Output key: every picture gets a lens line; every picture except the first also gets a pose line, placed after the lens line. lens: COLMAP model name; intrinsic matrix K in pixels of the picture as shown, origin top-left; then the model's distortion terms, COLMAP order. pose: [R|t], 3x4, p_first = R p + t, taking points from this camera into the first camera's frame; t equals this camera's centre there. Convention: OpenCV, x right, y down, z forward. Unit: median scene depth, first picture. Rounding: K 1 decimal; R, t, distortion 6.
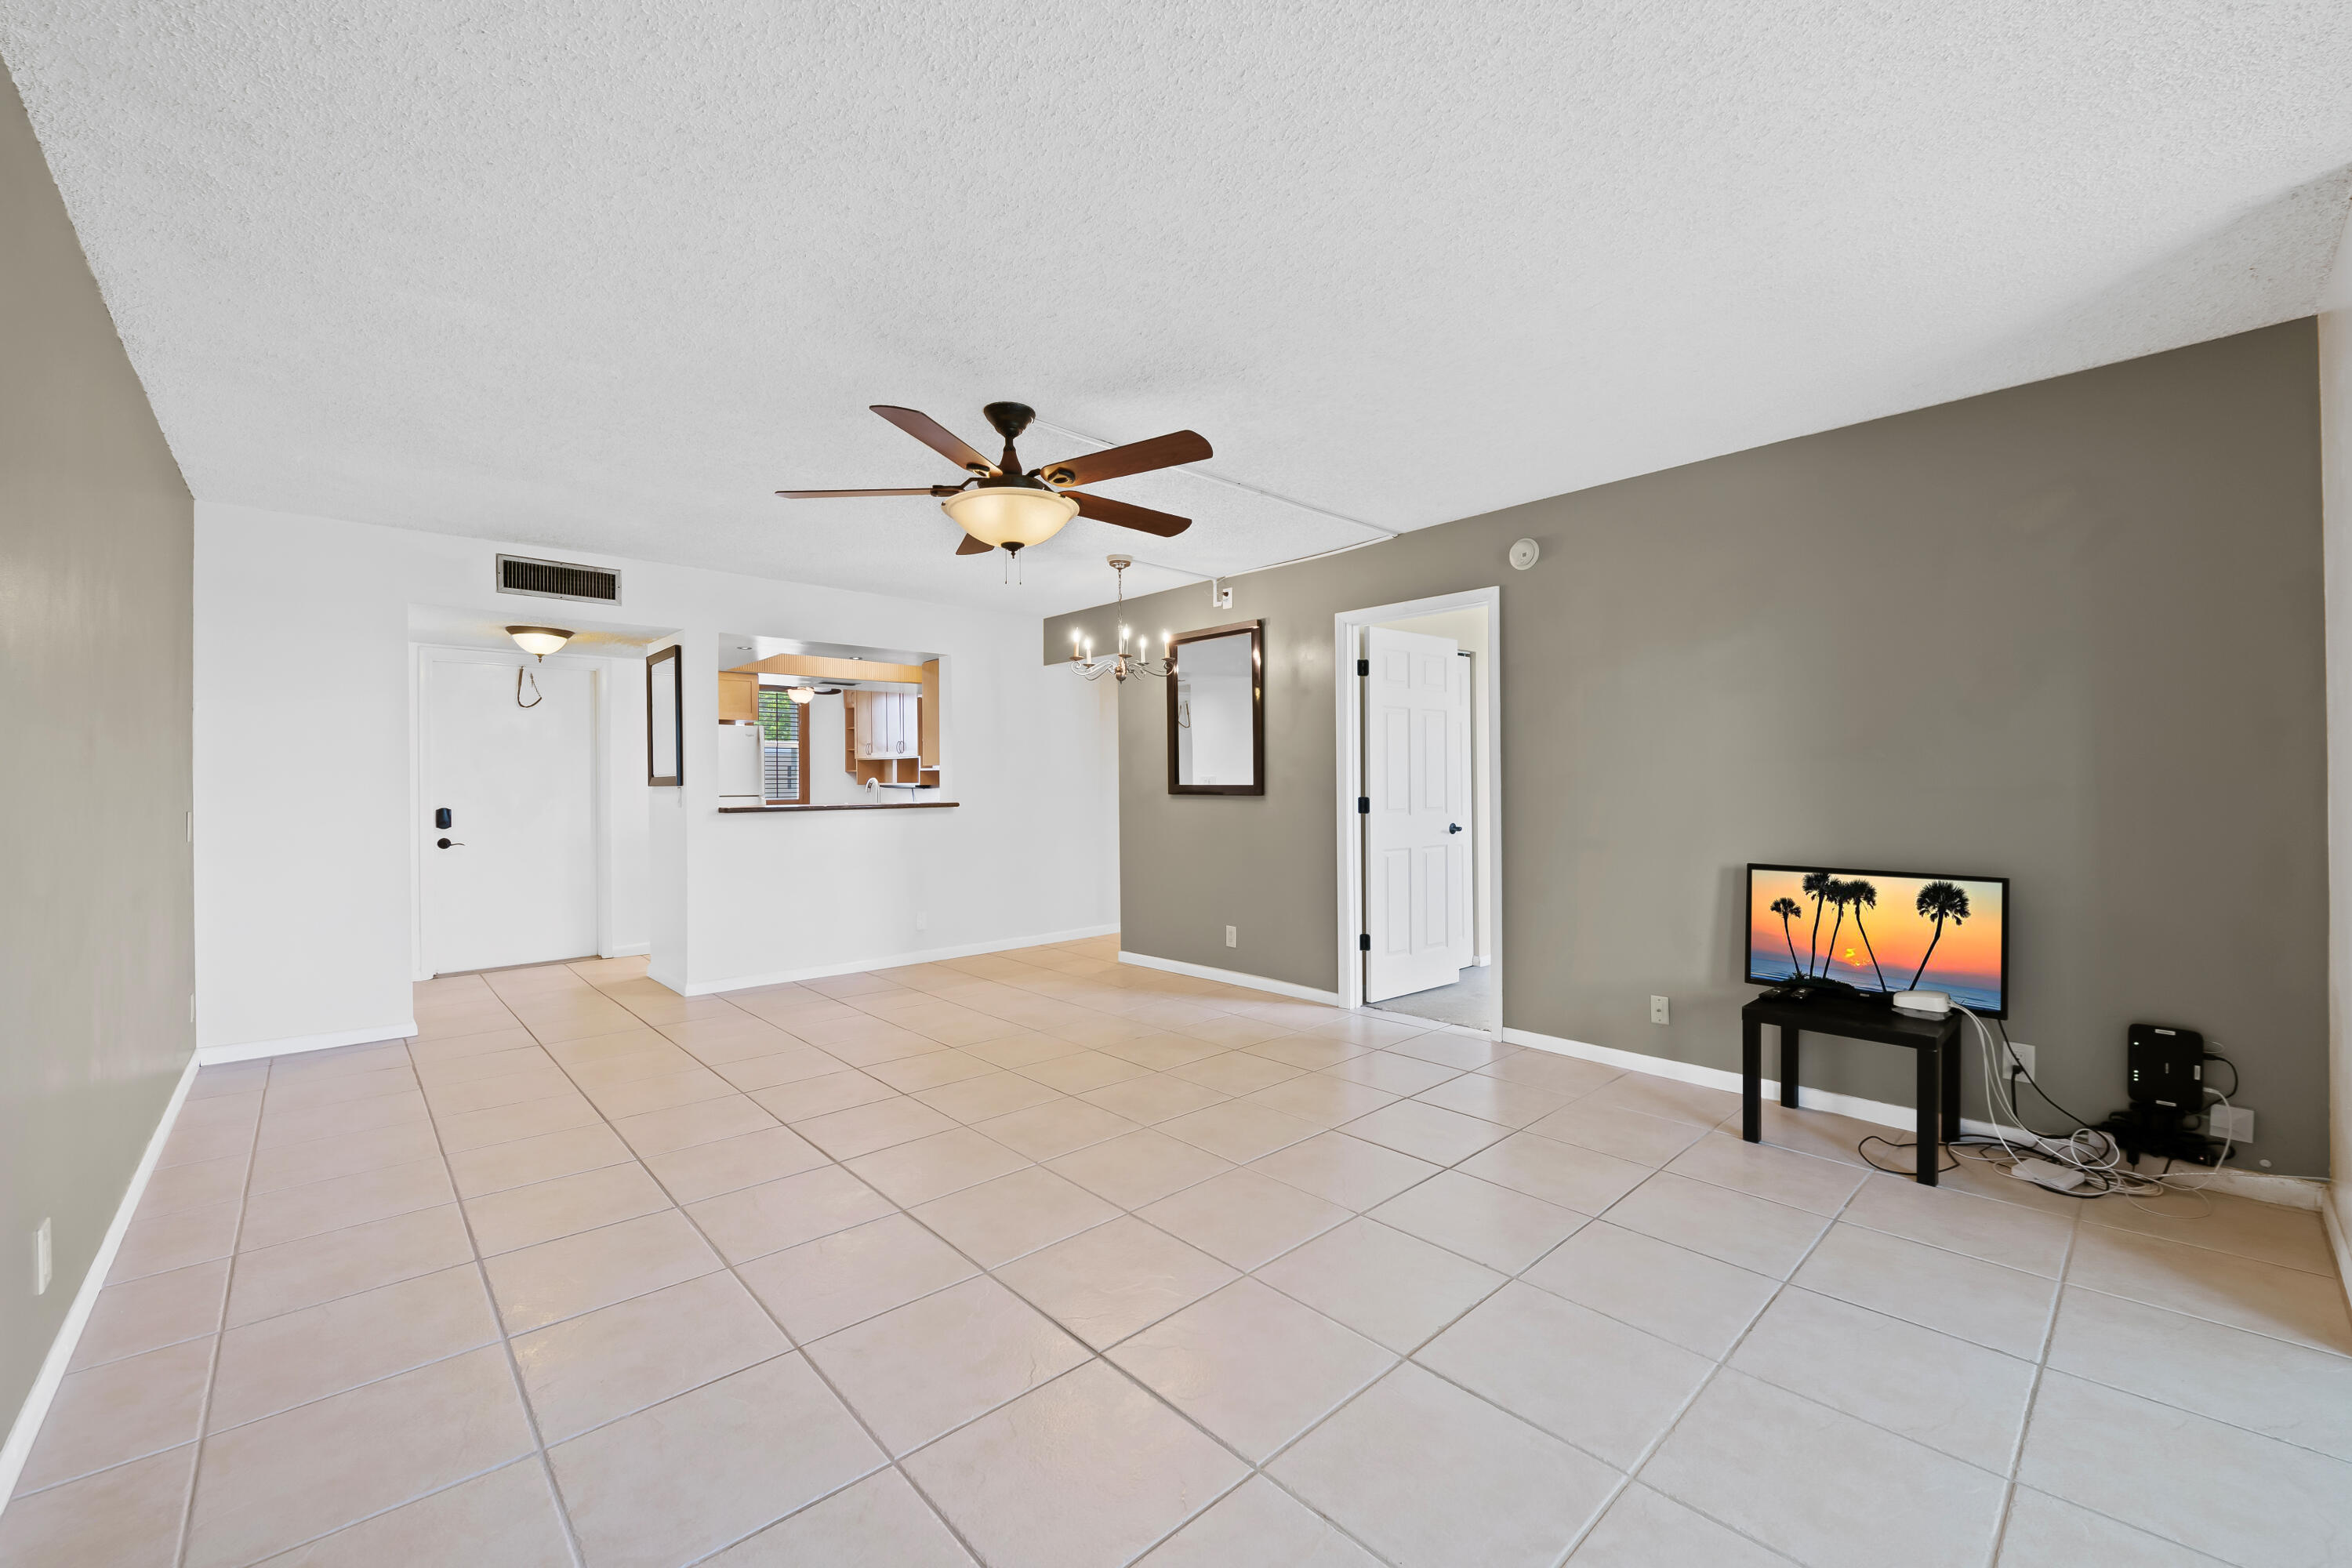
lens RADIAL K [[914.1, 0, 1176.0], [0, 914.1, 784.0], [0, 0, 1]] dist [0.000001, -0.000139]
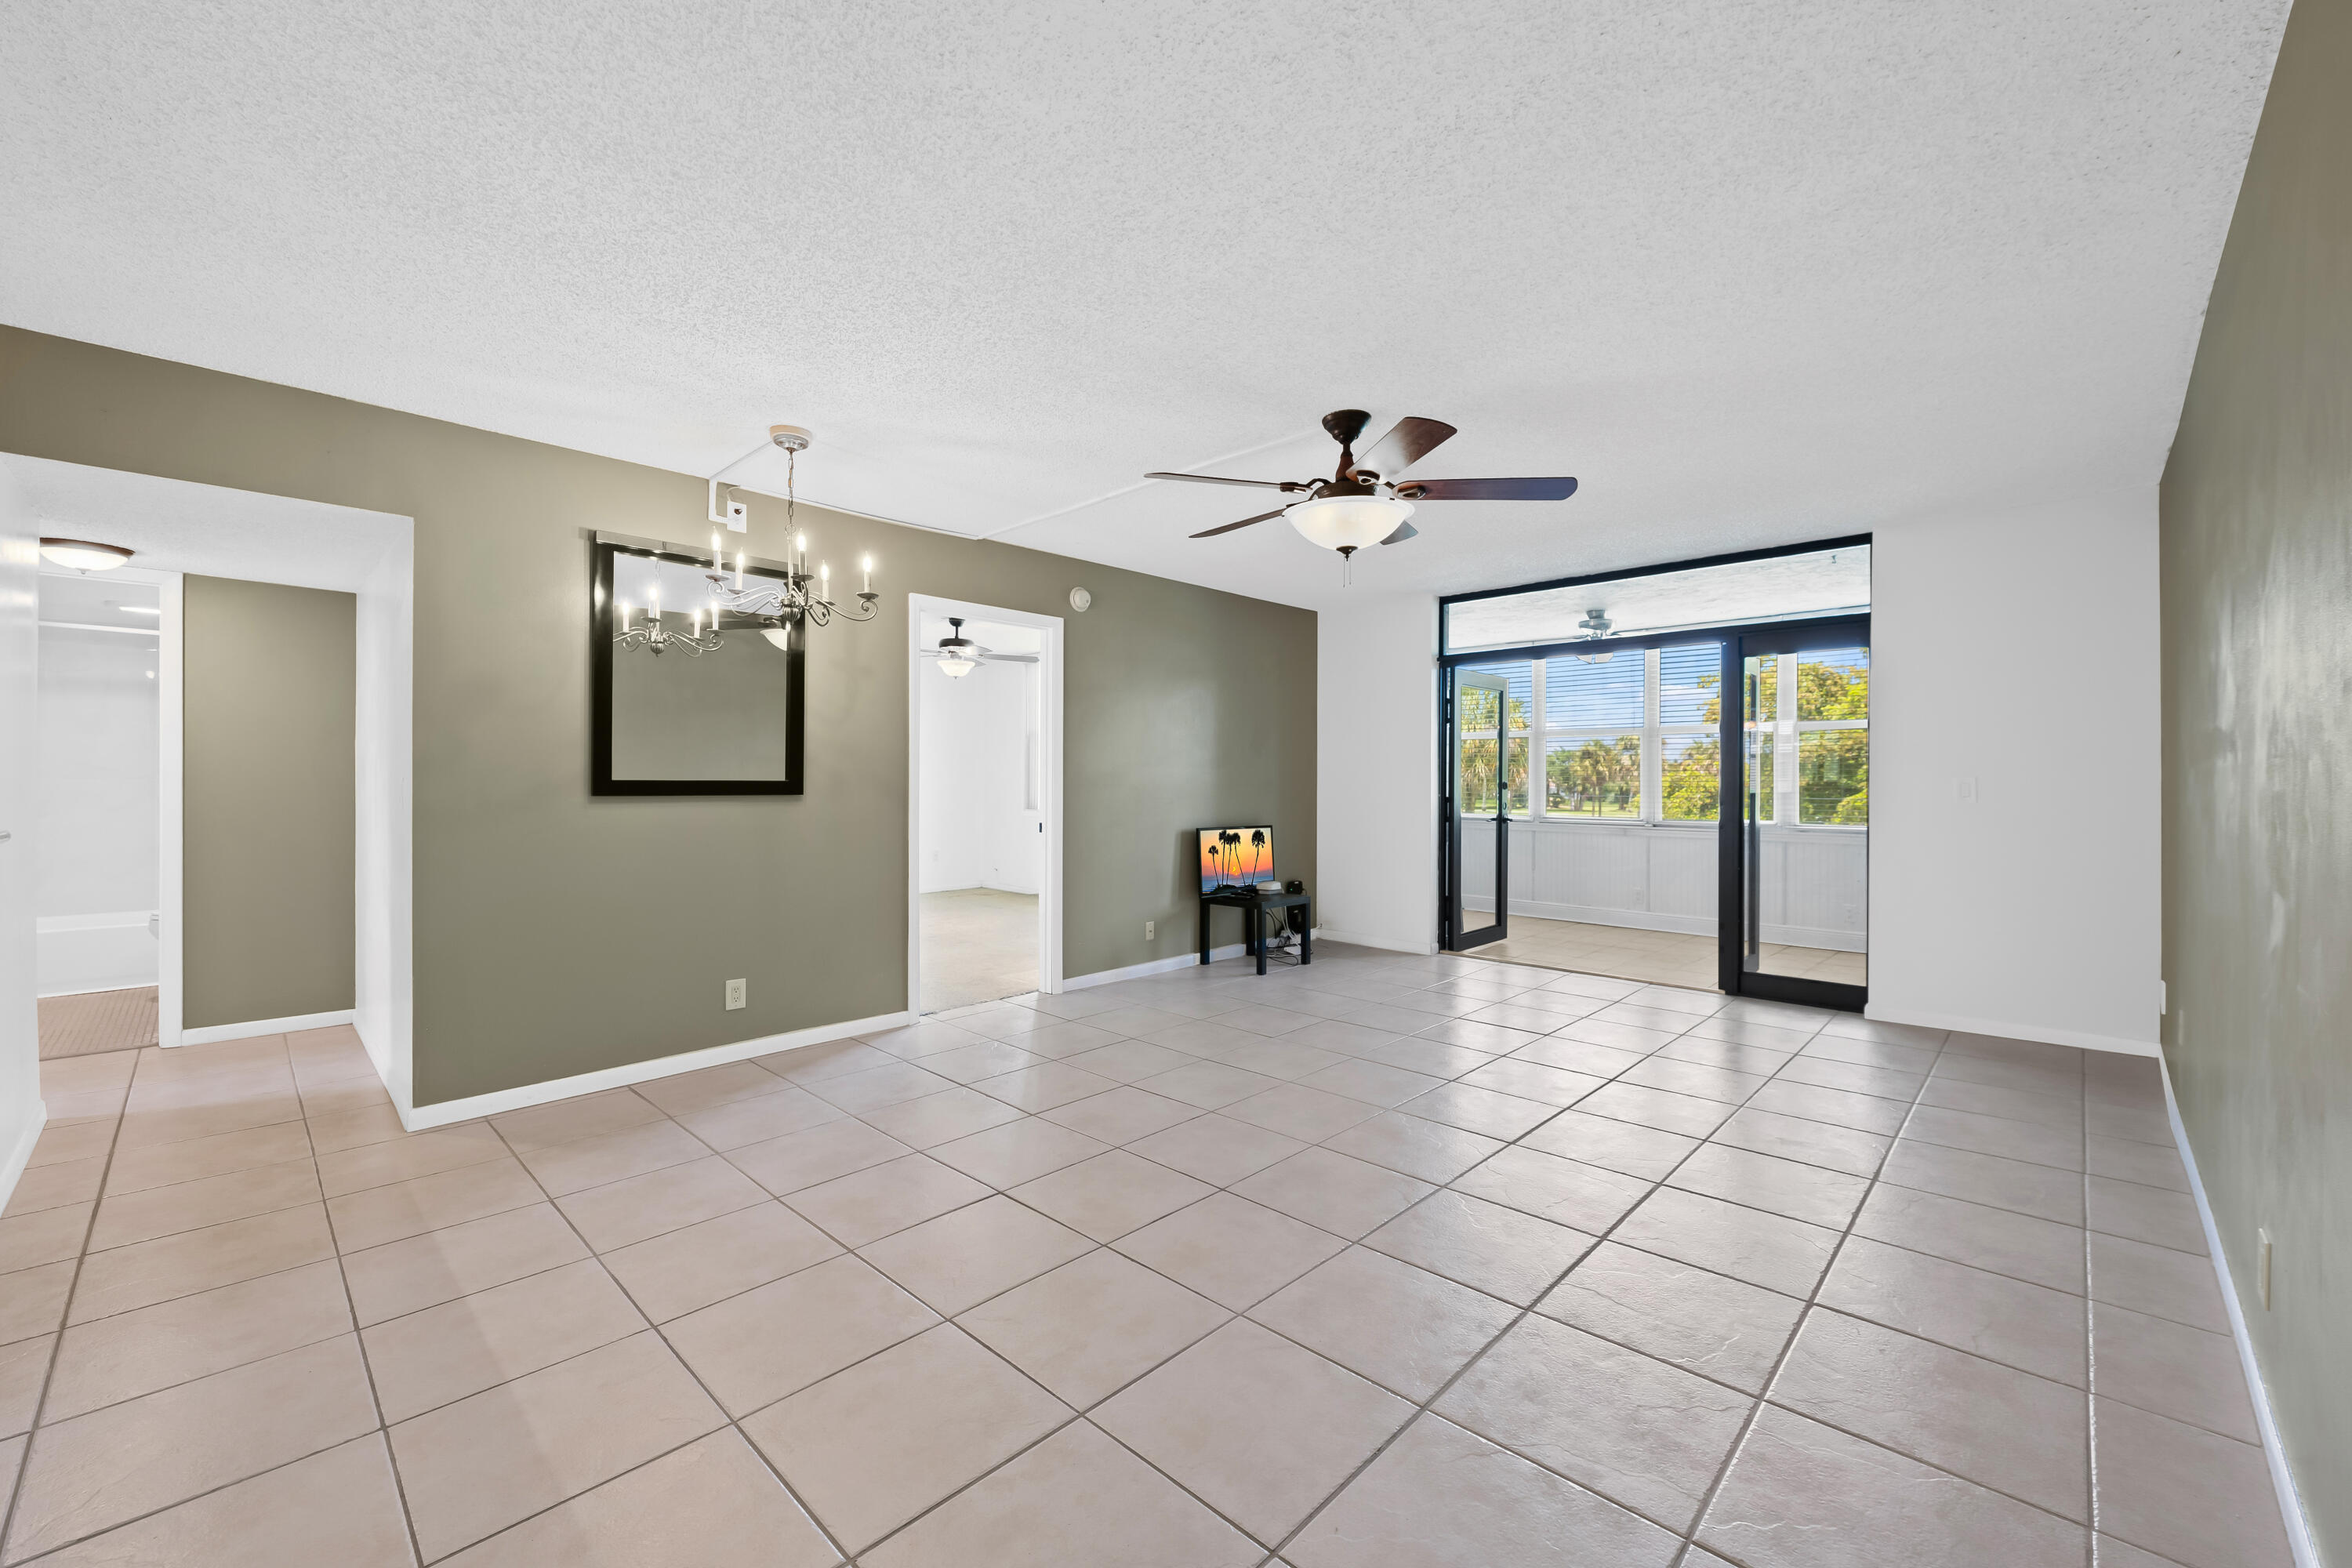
lens RADIAL K [[942.5, 0, 1187.5], [0, 942.5, 783.1], [0, 0, 1]] dist [0.000273, -0.000071]
pose [[-0.063384, 0.004045, 0.997981, -0.692766], [0.002162, 0.999990, -0.003916, 0.006431], [-0.997987, 0.001910, -0.063393, 0.696277]]
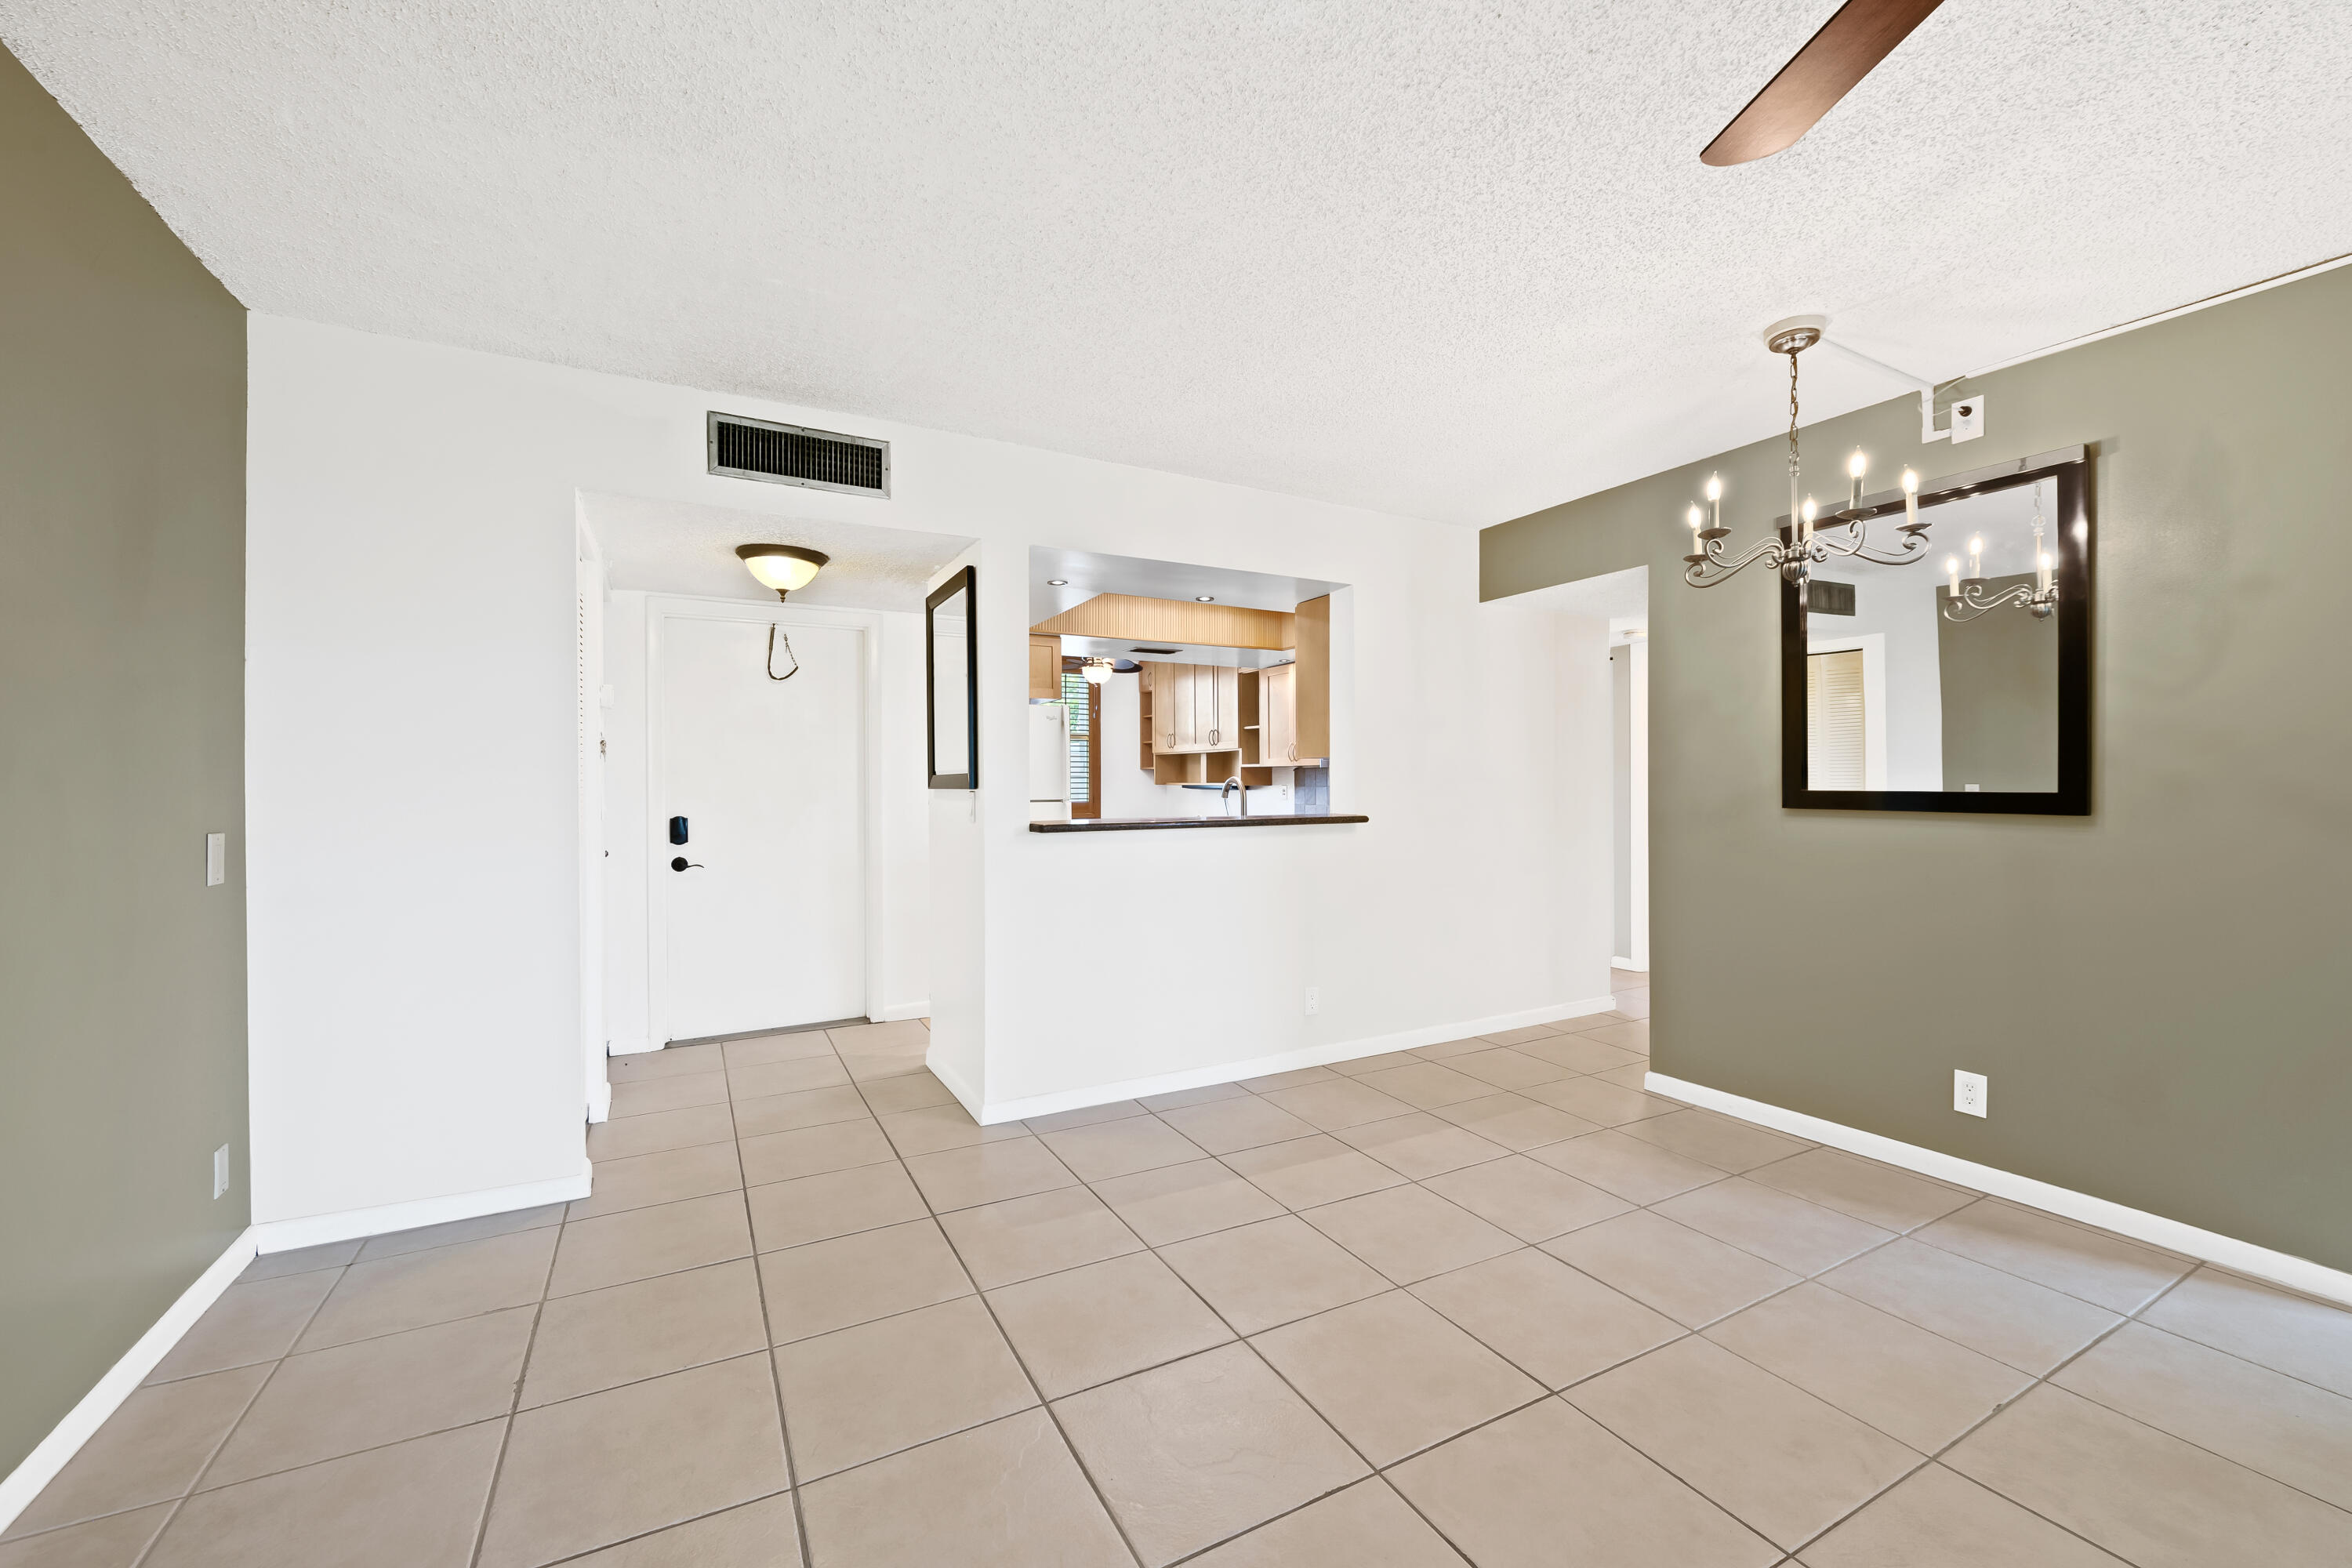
lens RADIAL K [[942.5, 0, 1187.5], [0, 942.5, 783.1], [0, 0, 1]] dist [0.000273, -0.000071]
pose [[0.967931, 0.003312, -0.251193, -0.226538], [-0.003215, 0.999995, 0.000796, -0.002734], [0.251194, 0.000037, 0.967937, 0.390679]]
